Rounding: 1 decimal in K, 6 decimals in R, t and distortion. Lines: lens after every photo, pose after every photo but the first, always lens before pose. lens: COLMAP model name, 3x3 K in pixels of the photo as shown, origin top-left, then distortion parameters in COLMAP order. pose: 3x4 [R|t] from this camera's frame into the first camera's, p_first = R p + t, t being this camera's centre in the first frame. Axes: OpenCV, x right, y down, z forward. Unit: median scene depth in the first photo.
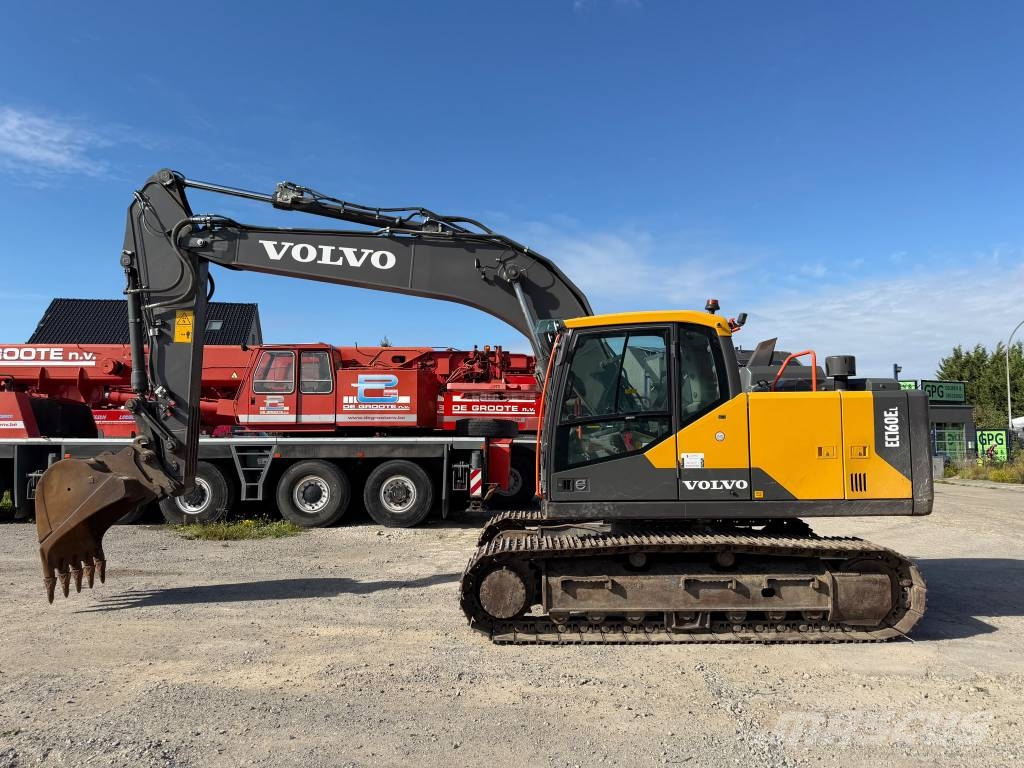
lens RADIAL K [[711.9, 0, 516.5], [0, 711.9, 382.7], [0, 0, 1]] dist [0.121726, -0.187425]
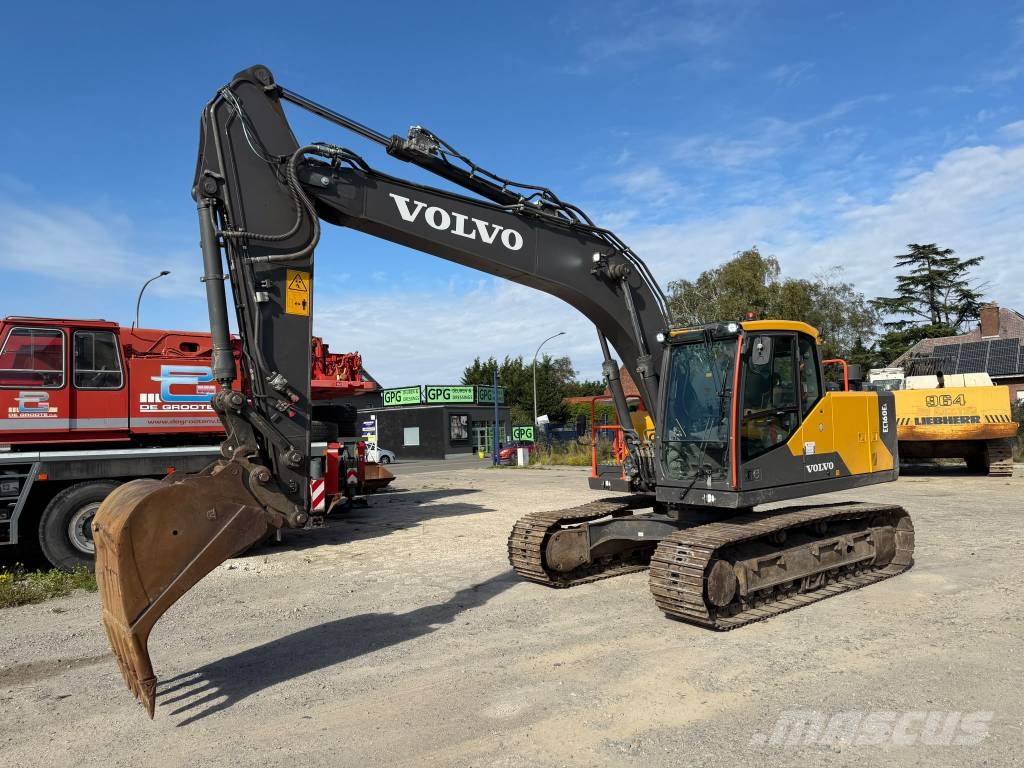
lens RADIAL K [[711.9, 0, 516.5], [0, 711.9, 382.7], [0, 0, 1]] dist [0.121726, -0.187425]
pose [[0.783757, 0.018537, 0.620791, -0.715980], [-0.016111, 0.999825, -0.009515, 0.015338], [-0.620859, -0.002544, 0.783918, 0.289250]]
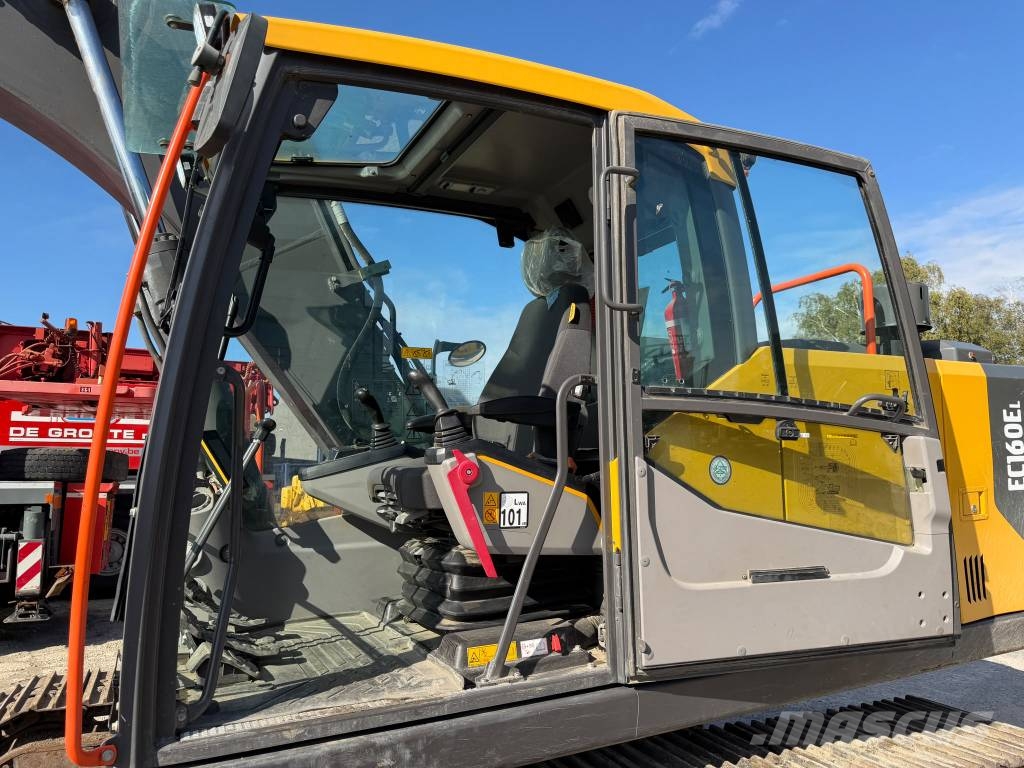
lens RADIAL K [[717.6, 0, 519.4], [0, 717.6, 383.2], [0, 0, 1]] dist [0.059262, -0.073708]
pose [[0.893250, 0.046083, 0.447193, 0.038036], [-0.022550, 0.998073, -0.057808, 0.044862], [-0.448995, 0.041553, 0.892568, 0.596798]]
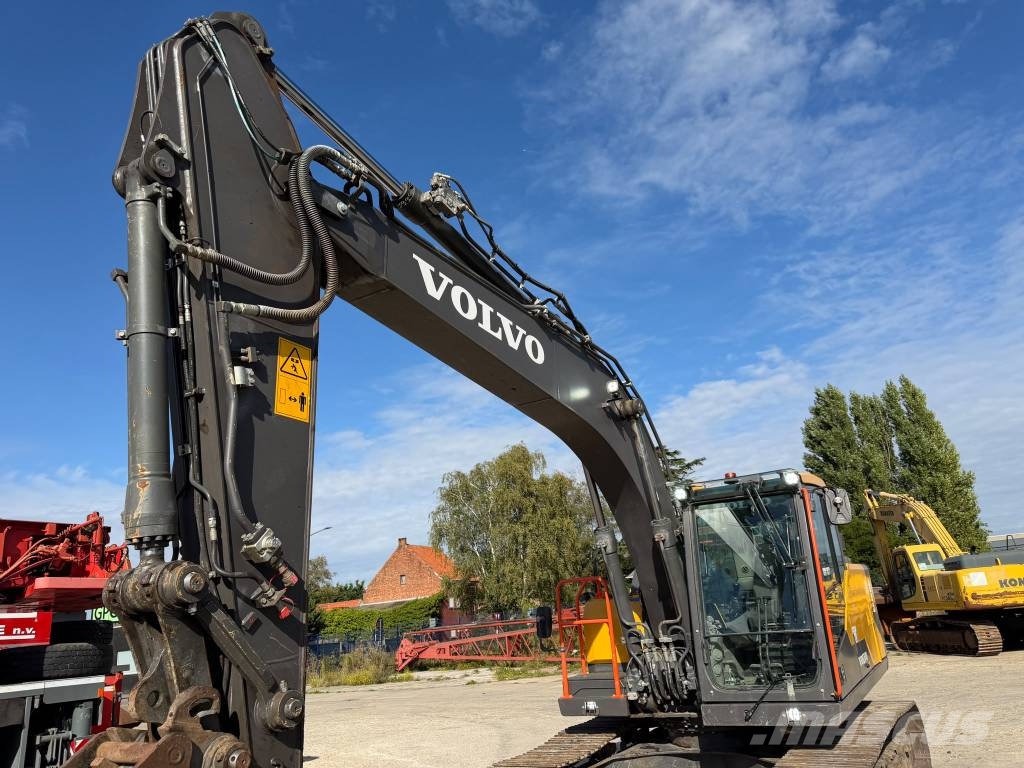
lens RADIAL K [[717.6, 0, 519.4], [0, 717.6, 383.2], [0, 0, 1]] dist [0.059262, -0.073708]
pose [[0.519938, 0.225354, 0.823942, -0.703198], [0.023098, 0.960511, -0.277282, 0.035727], [-0.853892, 0.163201, 0.494201, 0.680746]]
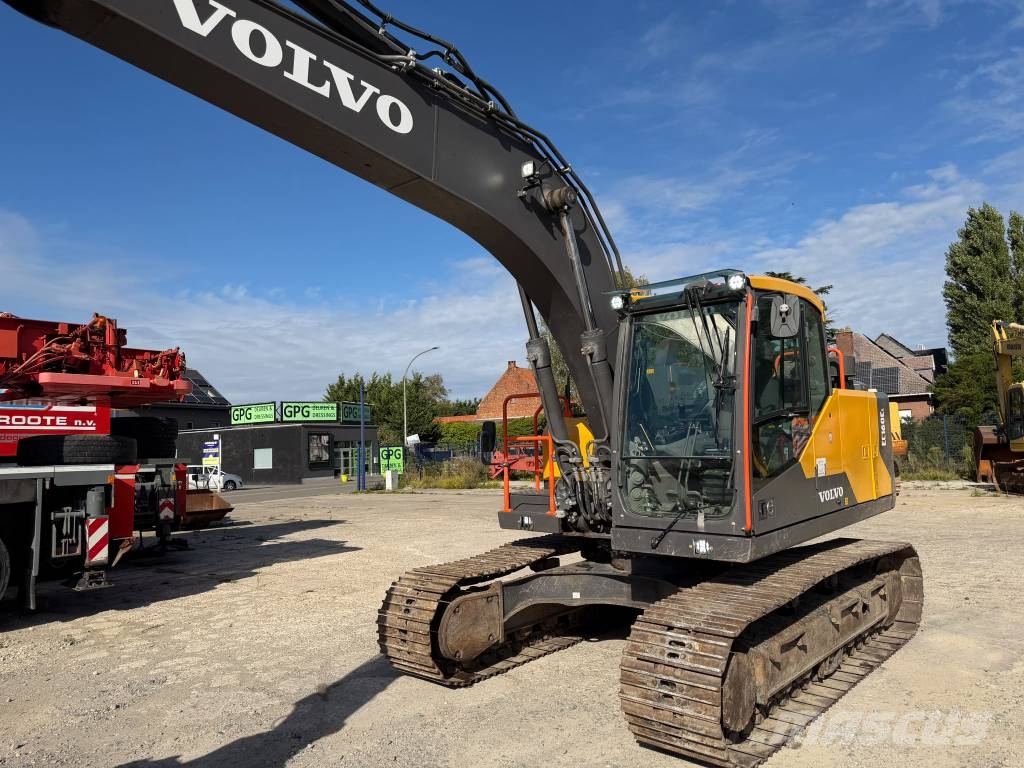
lens RADIAL K [[711.9, 0, 516.5], [0, 711.9, 382.7], [0, 0, 1]] dist [0.121726, -0.187425]
pose [[0.656990, 0.047327, 0.752413, -0.505193], [-0.023193, 0.998824, -0.042574, 0.044077], [-0.753543, 0.010520, 0.657315, 0.573139]]
